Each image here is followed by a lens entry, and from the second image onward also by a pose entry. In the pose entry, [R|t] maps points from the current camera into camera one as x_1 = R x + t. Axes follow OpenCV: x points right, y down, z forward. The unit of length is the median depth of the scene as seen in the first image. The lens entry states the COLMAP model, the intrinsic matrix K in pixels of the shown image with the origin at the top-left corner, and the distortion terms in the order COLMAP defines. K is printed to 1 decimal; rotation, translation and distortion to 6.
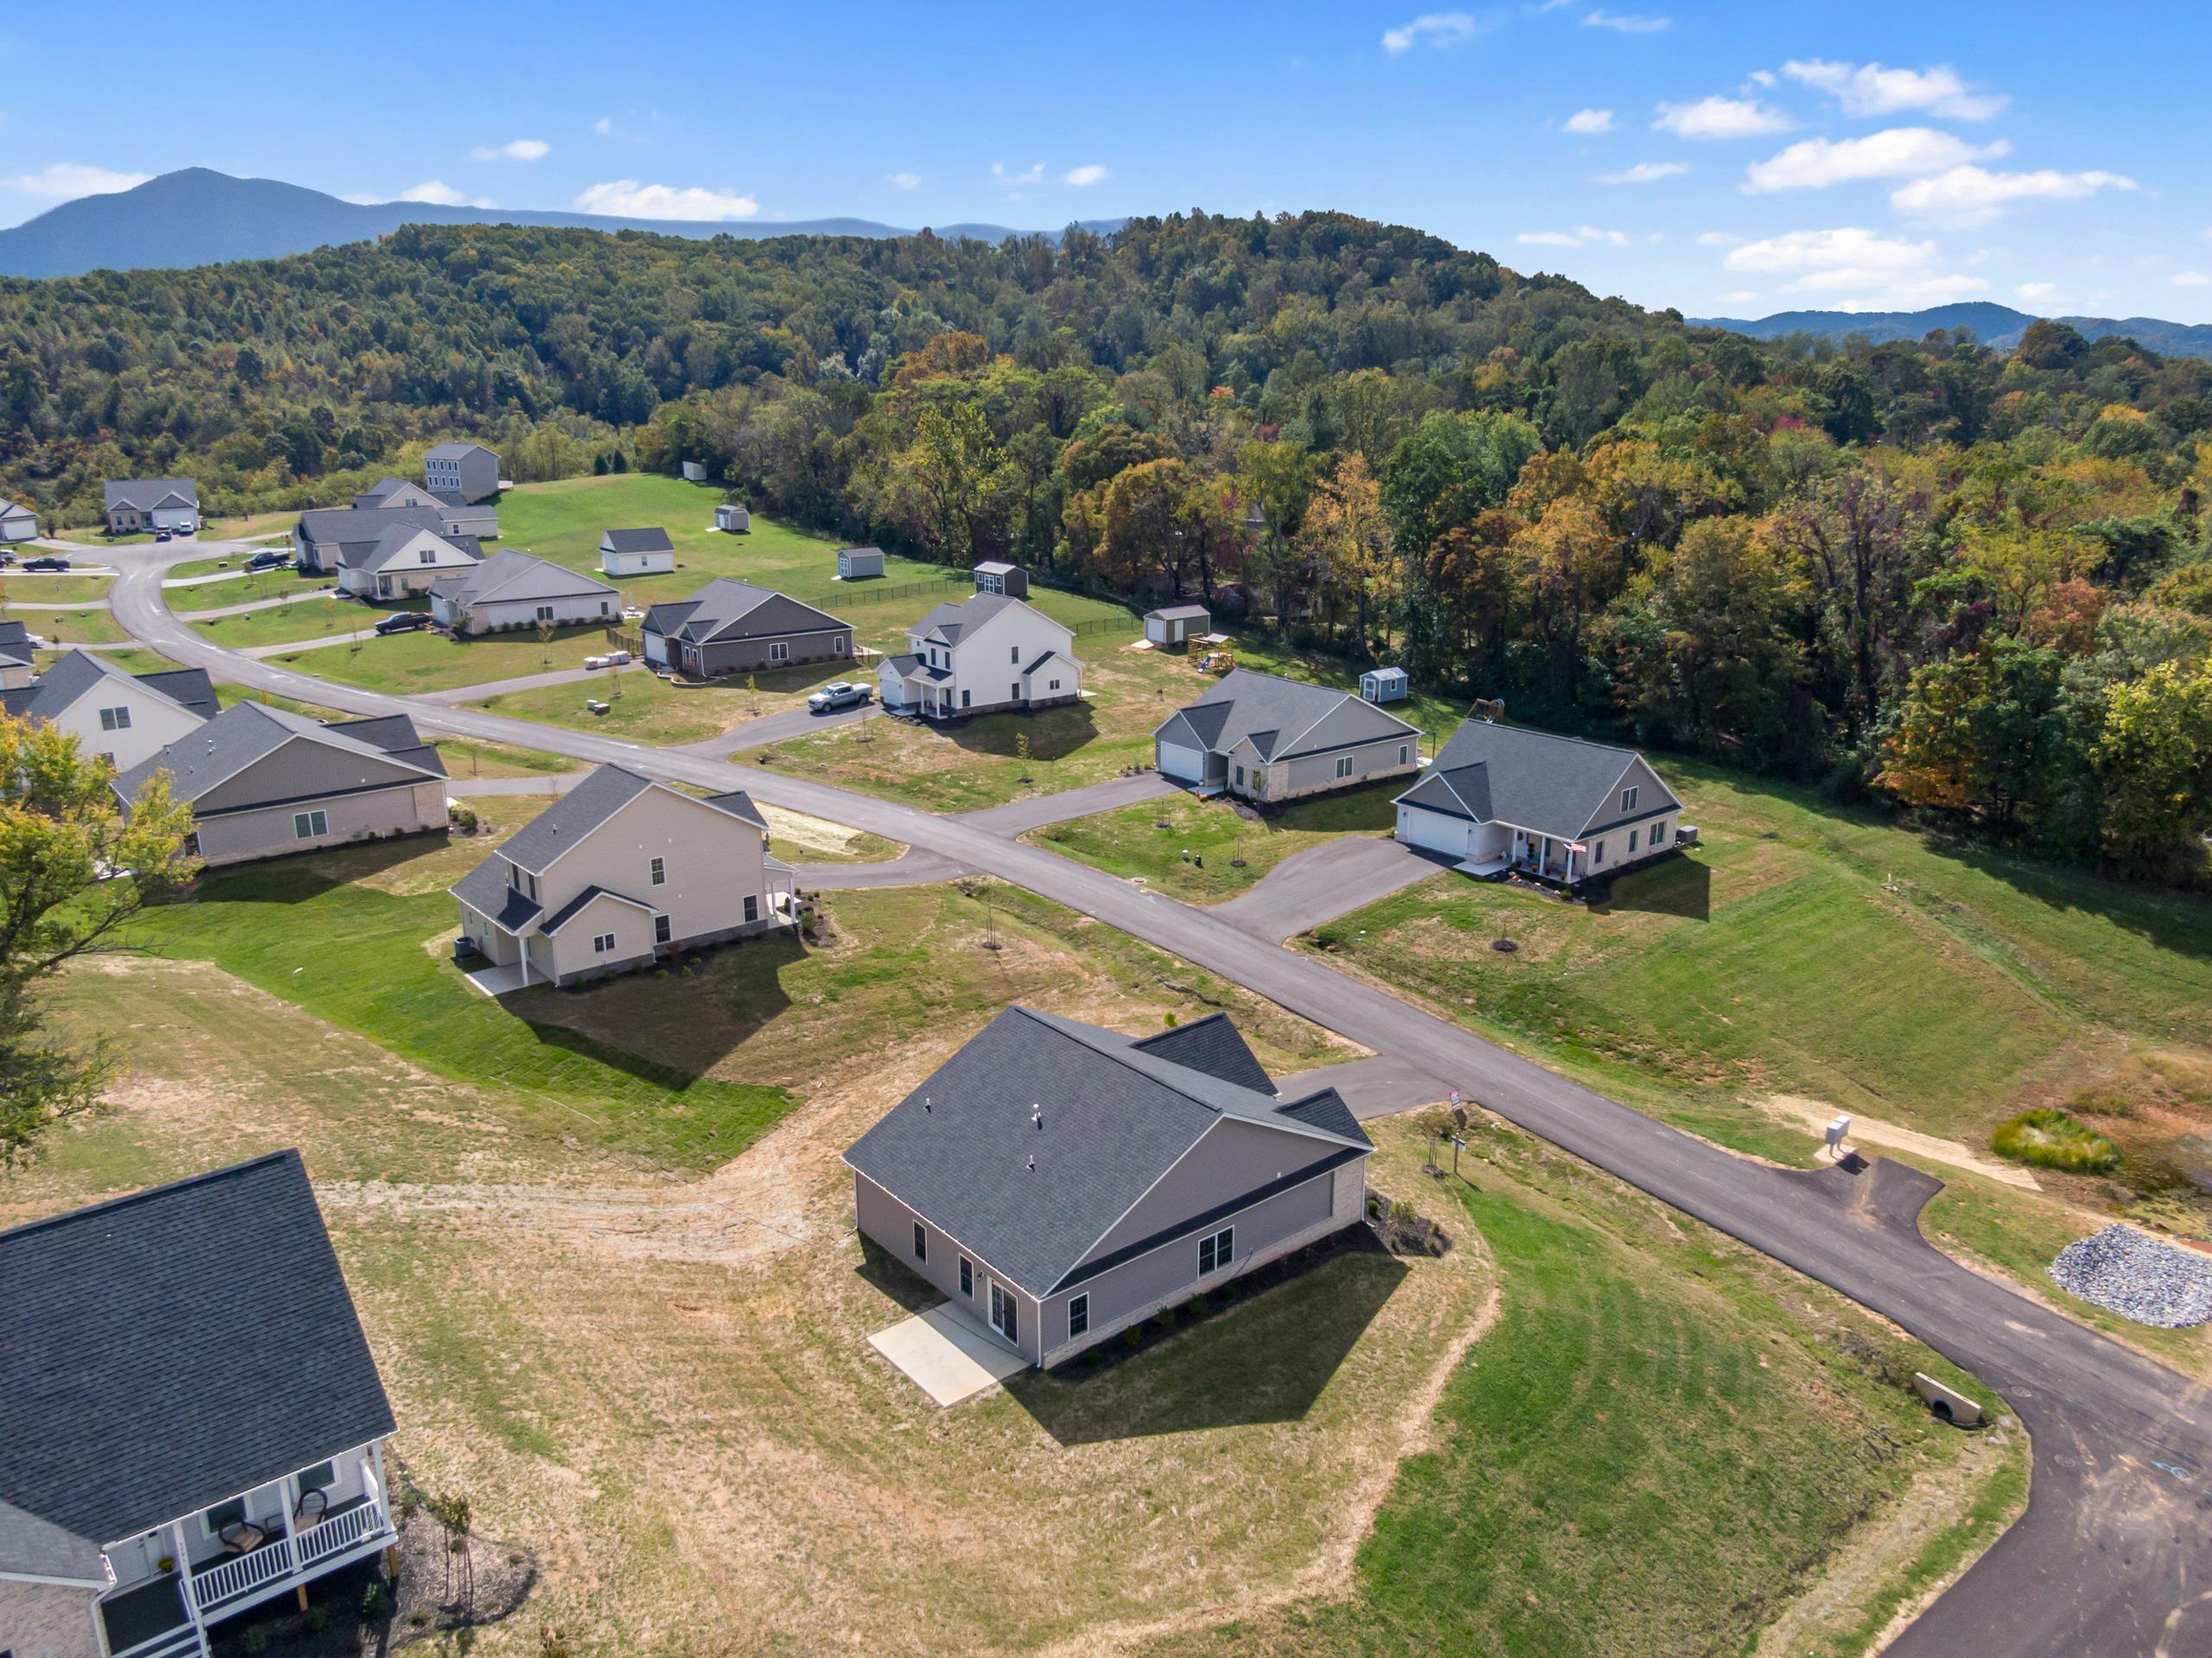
lens RADIAL K [[1576.8, 0, 1102.1], [0, 1576.8, 854.7], [0, 0, 1]] dist [0.046813, -0.056210]
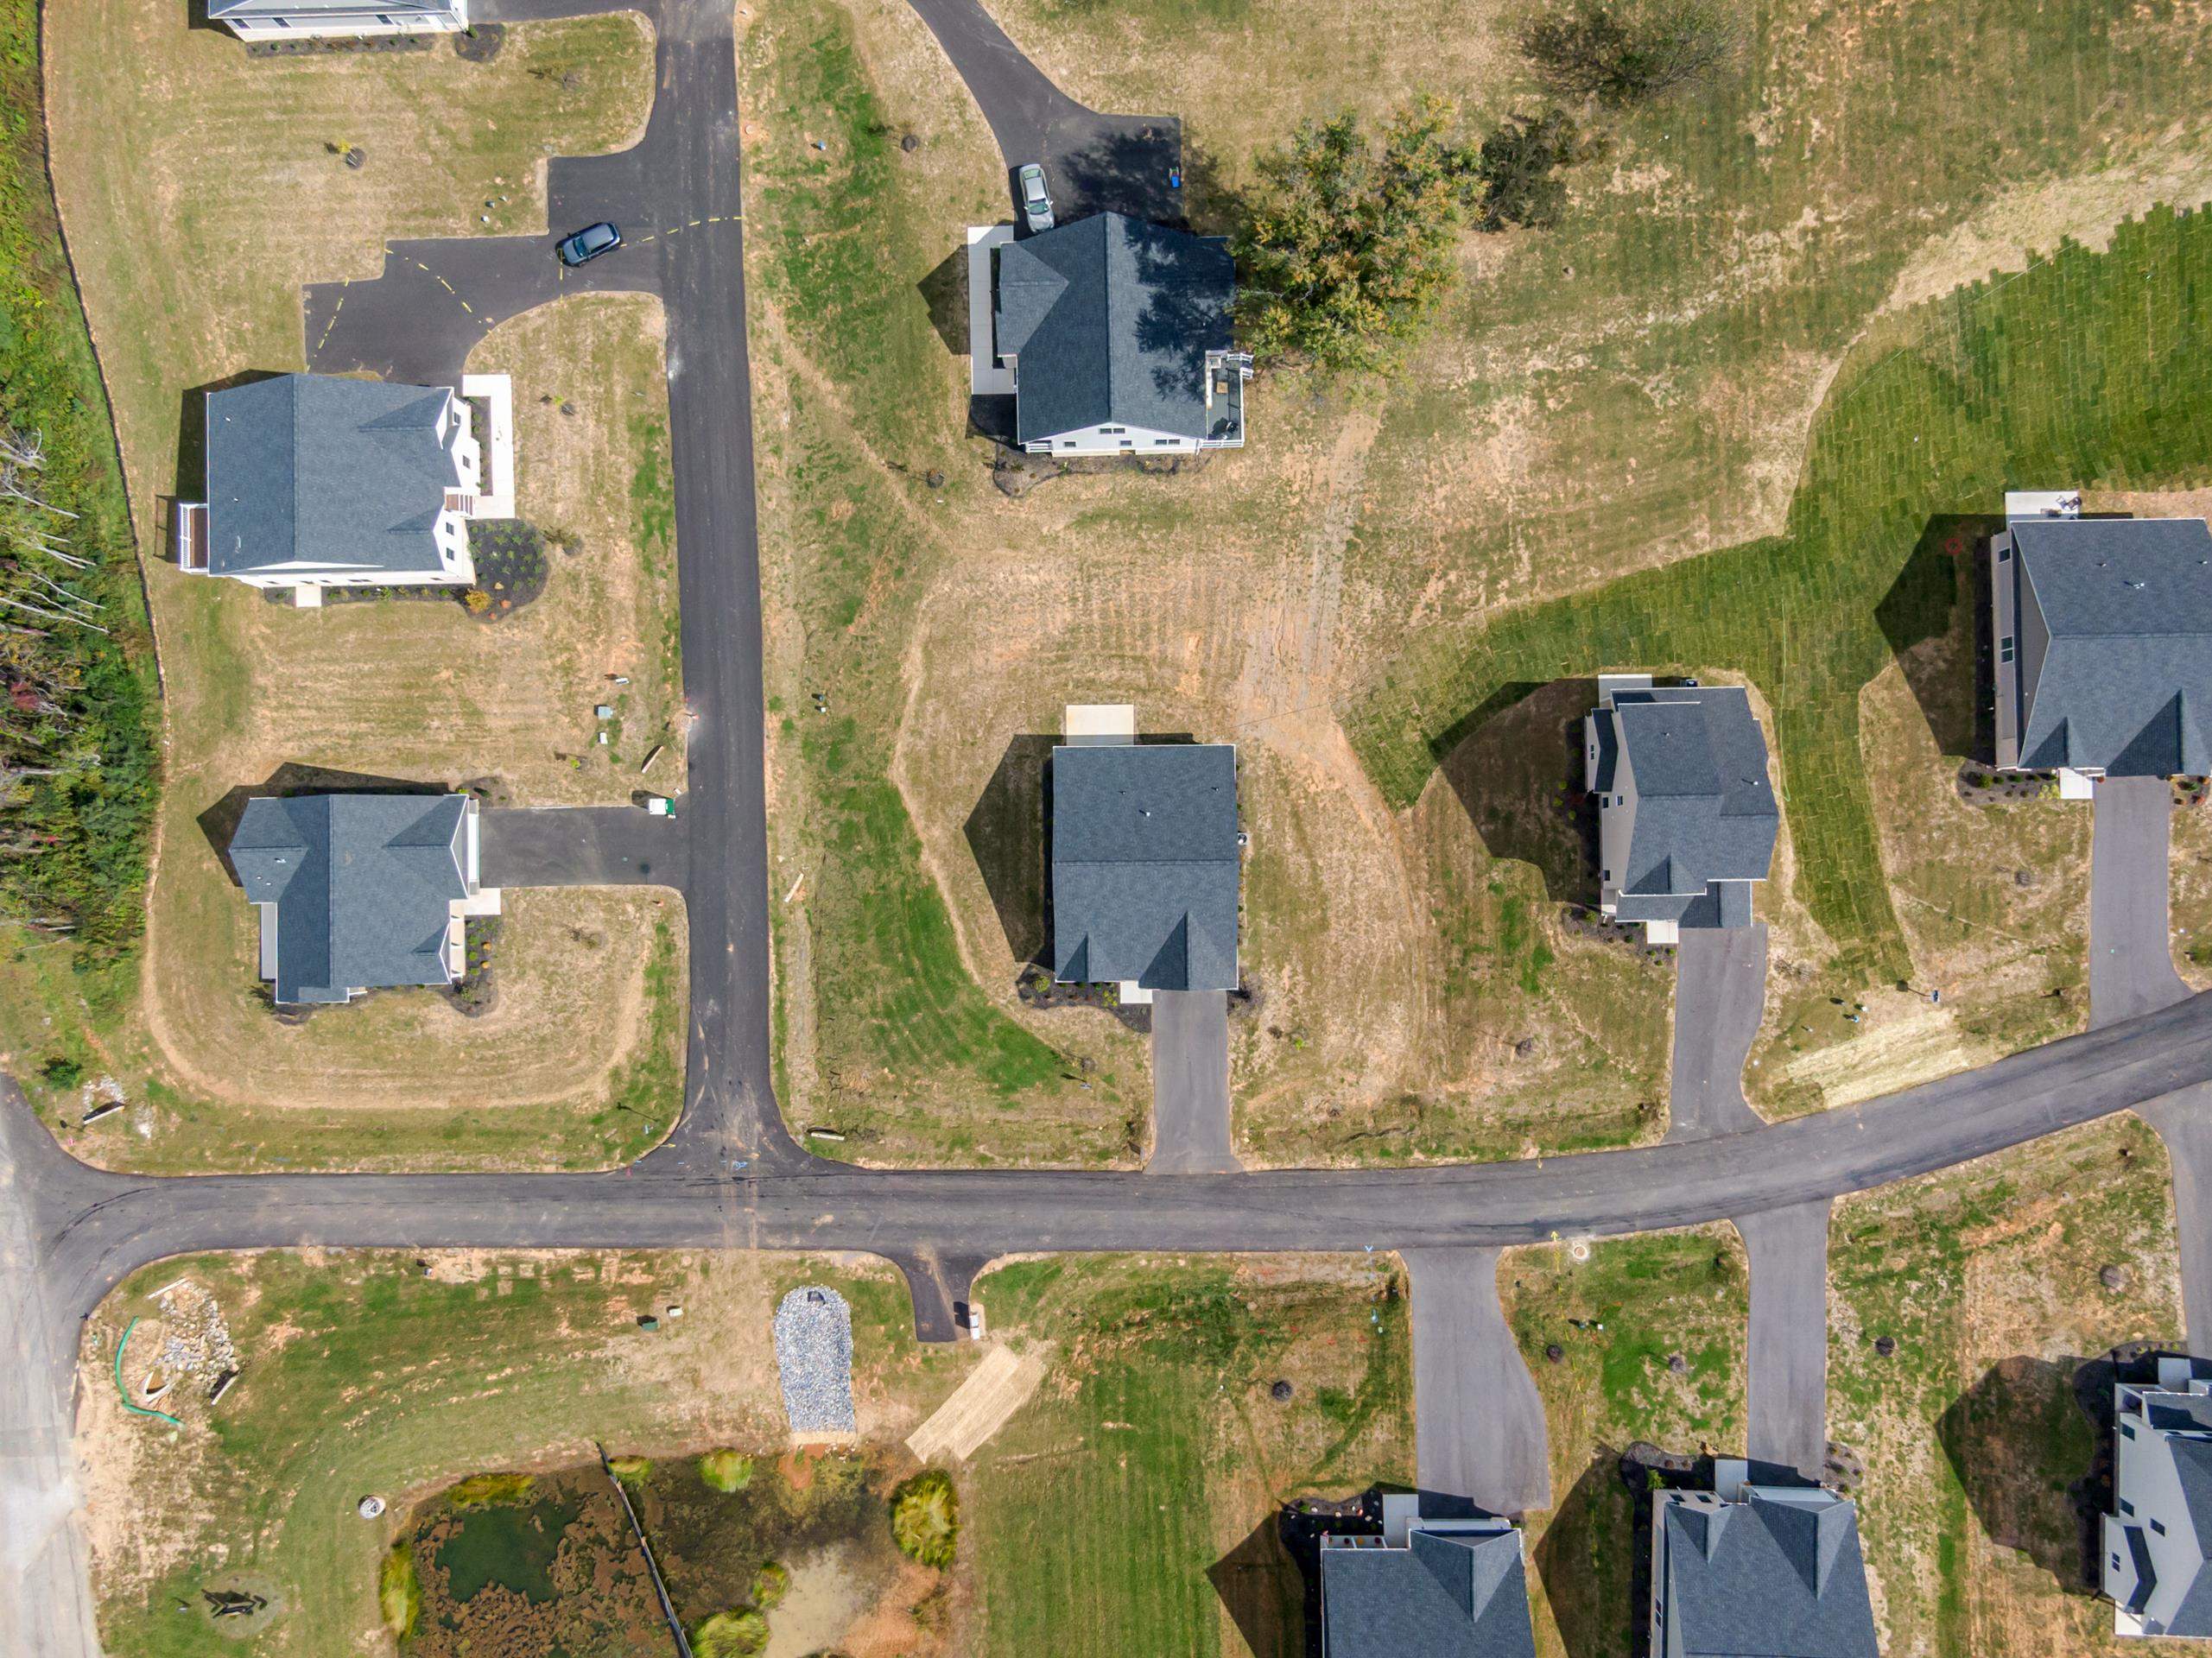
lens RADIAL K [[1574.5, 0, 1115.9], [0, 1574.5, 841.9], [0, 0, 1]] dist [0.058142, -0.057905]
pose [[-0.626912, 0.779065, -0.006271, 0.010380], [-0.217020, -0.166894, 0.961795, -0.909509], [0.748254, 0.604322, 0.273700, 0.276036]]
